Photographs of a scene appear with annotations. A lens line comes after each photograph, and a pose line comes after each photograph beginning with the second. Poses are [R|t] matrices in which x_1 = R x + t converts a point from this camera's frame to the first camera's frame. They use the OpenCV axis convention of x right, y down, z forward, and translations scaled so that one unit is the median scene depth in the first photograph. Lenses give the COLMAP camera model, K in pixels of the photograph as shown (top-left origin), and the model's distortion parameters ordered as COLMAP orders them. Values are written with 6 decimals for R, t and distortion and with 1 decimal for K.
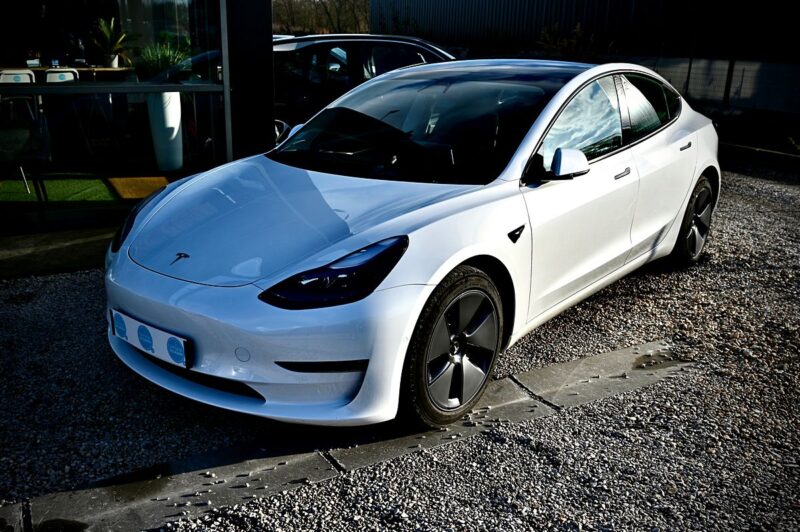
lens RADIAL K [[742.1, 0, 400.0], [0, 742.1, 266.0], [0, 0, 1]] dist [-0.007152, -0.001042]
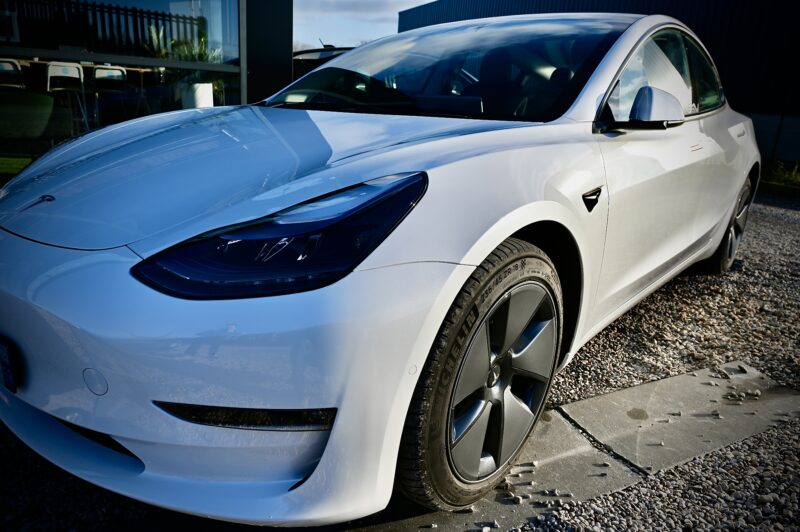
lens RADIAL K [[533.0, 0, 402.2], [0, 533.0, 249.1], [0, 0, 1]] dist [0.006557, 0.001087]
pose [[0.998644, 0.050261, -0.013578, 0.000418], [-0.050713, 0.998087, -0.035364, 0.025303], [0.011774, 0.036005, 0.999282, 0.531882]]
